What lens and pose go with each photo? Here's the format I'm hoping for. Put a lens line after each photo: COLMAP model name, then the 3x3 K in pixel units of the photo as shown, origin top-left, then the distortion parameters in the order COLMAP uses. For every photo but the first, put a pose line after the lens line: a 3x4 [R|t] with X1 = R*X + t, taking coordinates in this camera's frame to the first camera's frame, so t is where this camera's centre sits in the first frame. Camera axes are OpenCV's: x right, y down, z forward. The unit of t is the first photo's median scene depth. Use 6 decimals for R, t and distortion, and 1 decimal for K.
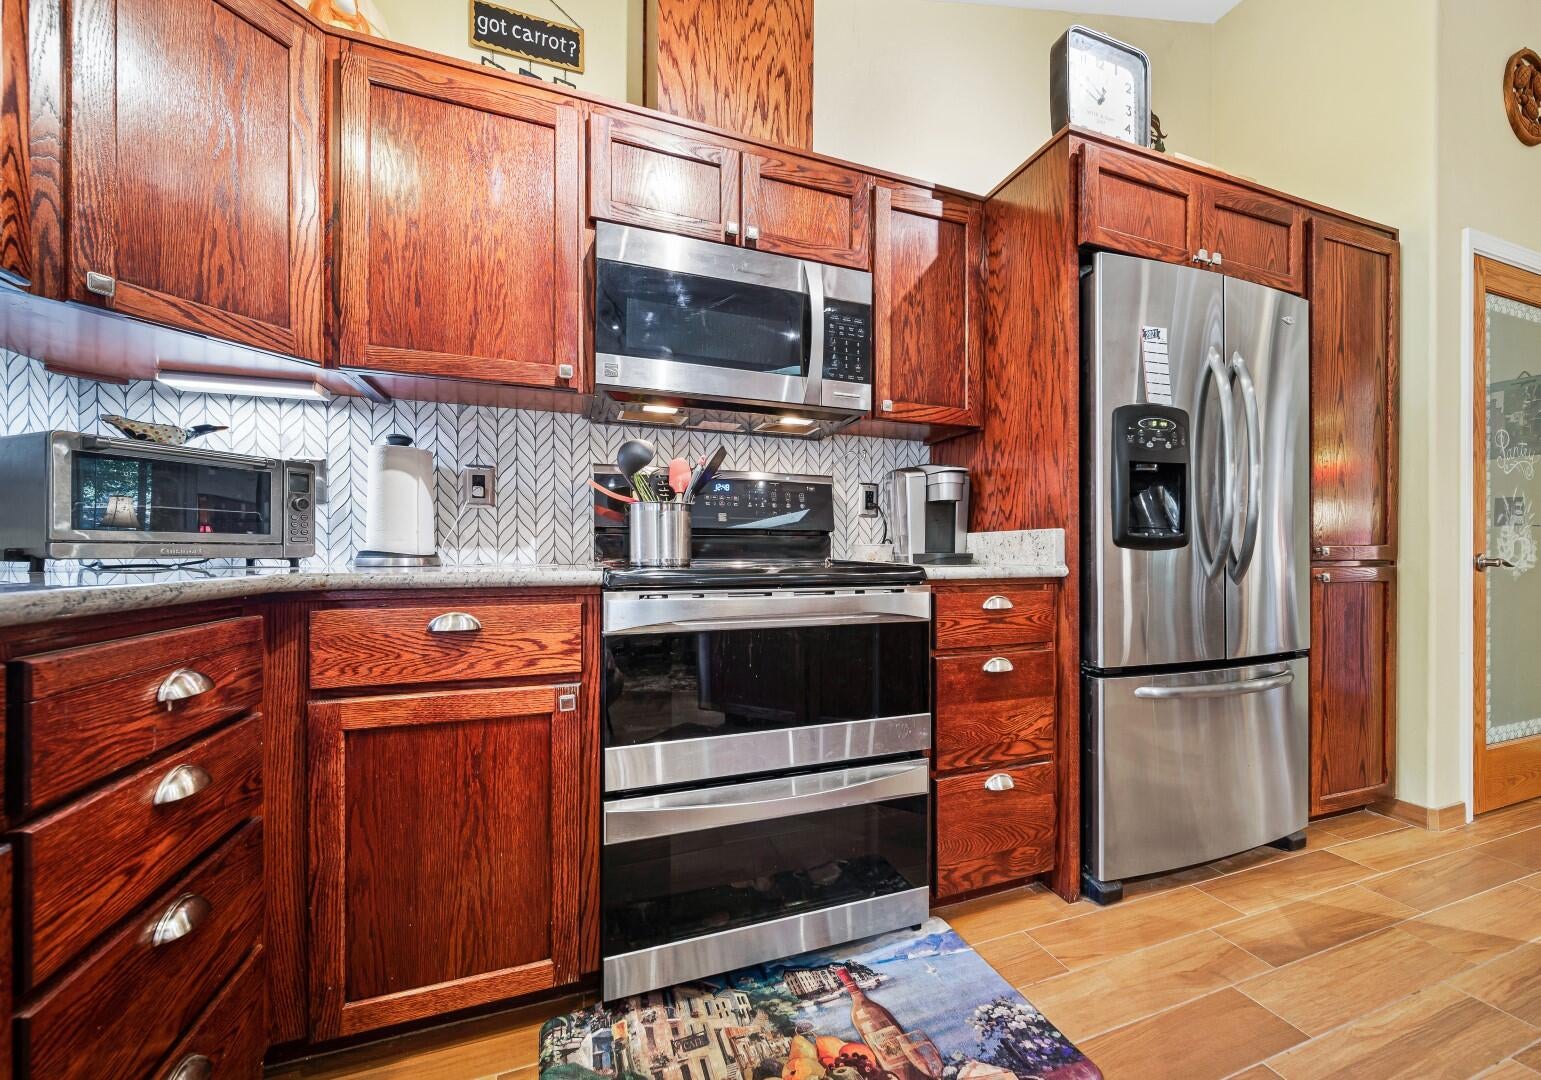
lens RADIAL K [[576.5, 0, 765.9], [0, 576.5, 552.2], [0, 0, 1]] dist [0.001170, -0.000270]
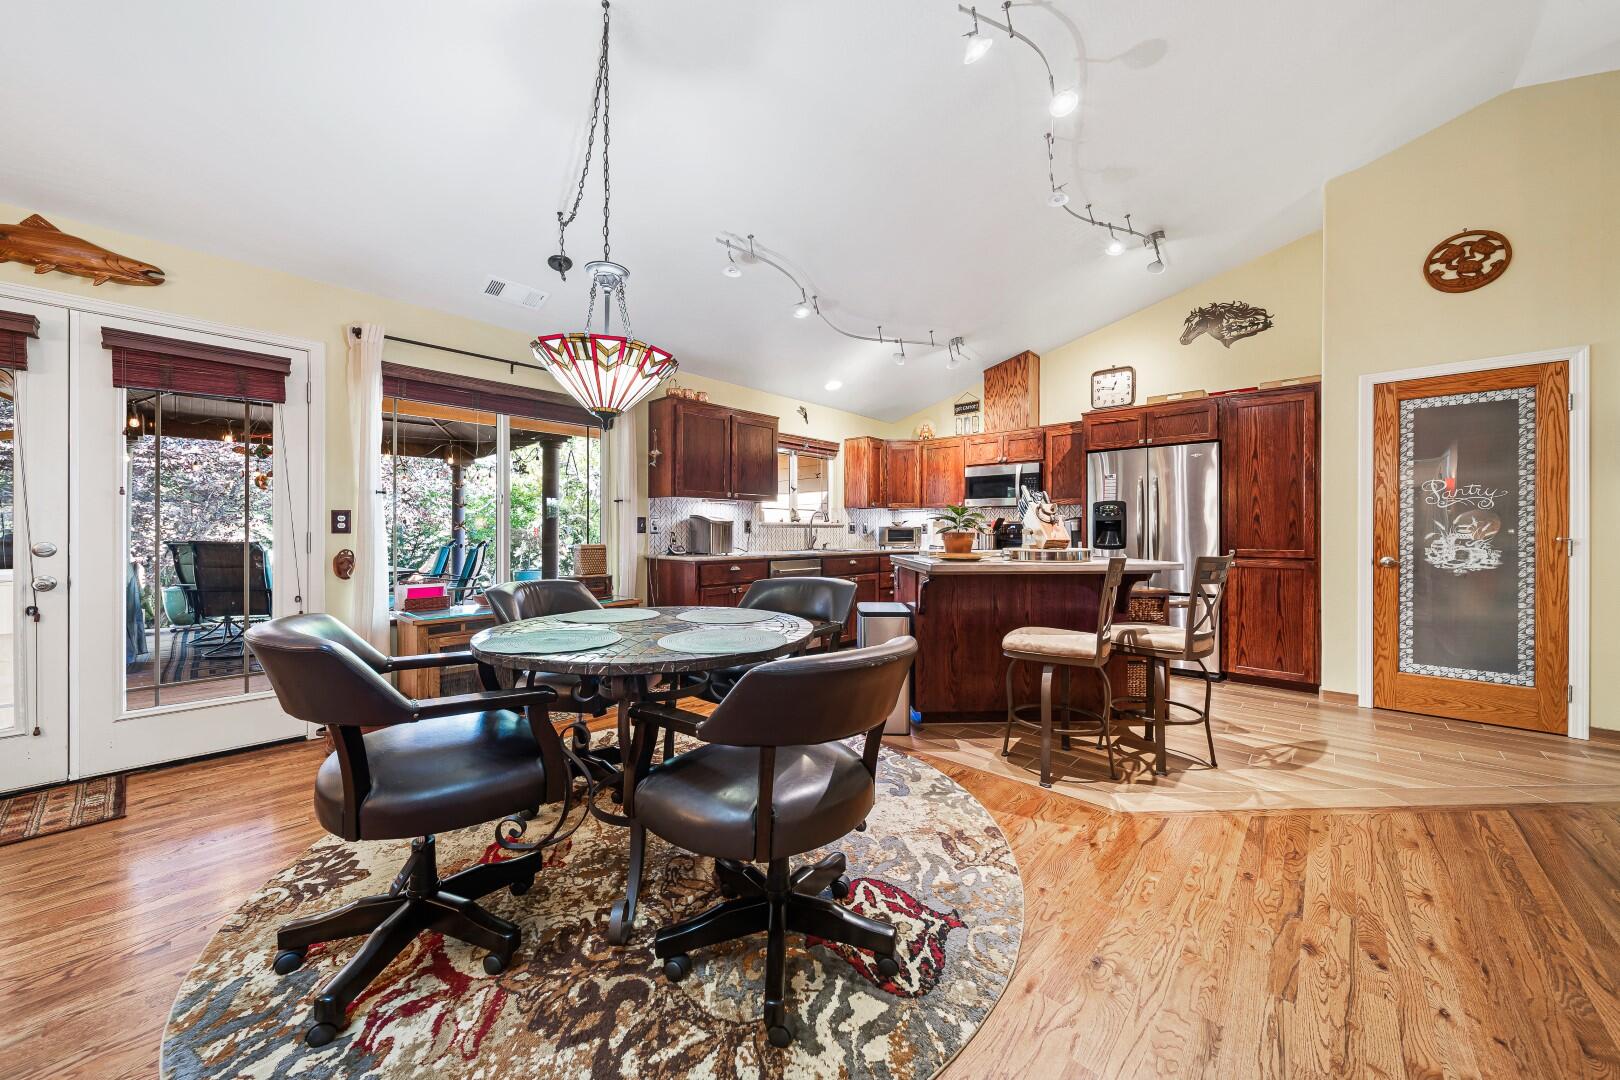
lens RADIAL K [[649.0, 0, 814.1], [0, 649.0, 536.1], [0, 0, 1]] dist [0.001810, -0.000120]
pose [[0.482684, 0.009529, -0.875743, 2.967702], [-0.000171, 0.999942, 0.010786, -0.111664], [0.875795, -0.005056, 0.482657, -2.016524]]
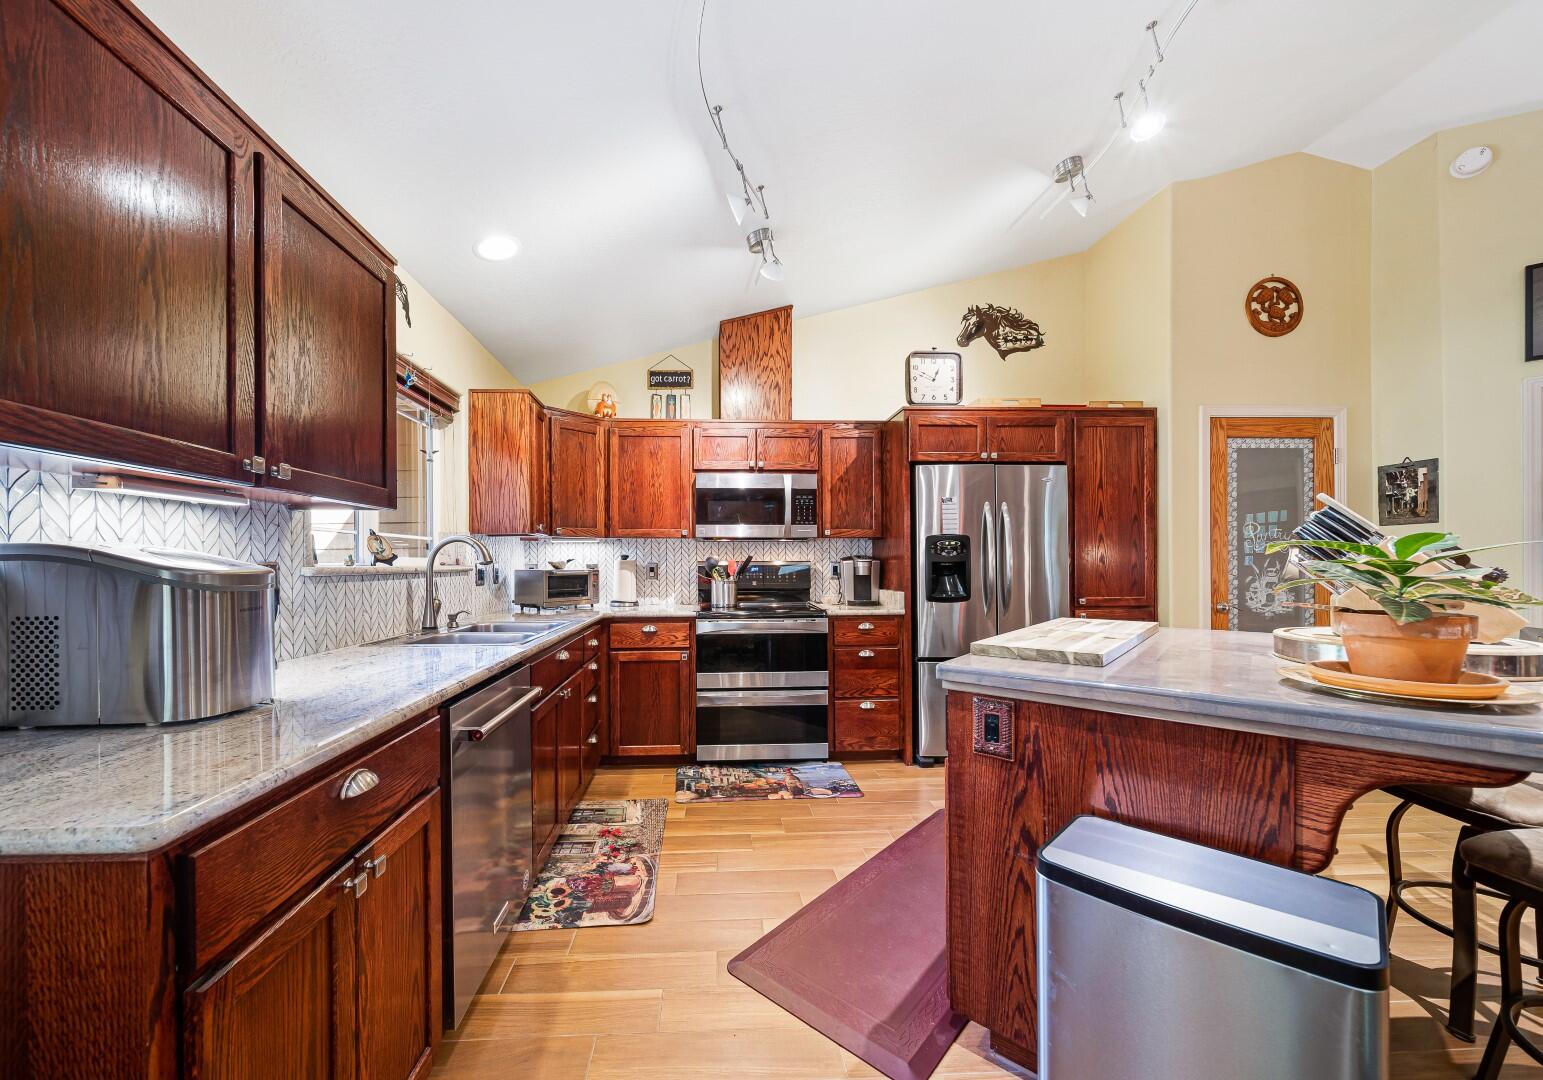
lens RADIAL K [[595.7, 0, 748.2], [0, 595.7, 562.2], [0, 0, 1]] dist [0.001013, -0.000056]
pose [[0.968344, -0.002243, -0.249609, 0.524079], [0.002723, 0.999995, 0.001574, -0.162470], [0.249605, -0.002204, 0.968345, -1.337367]]
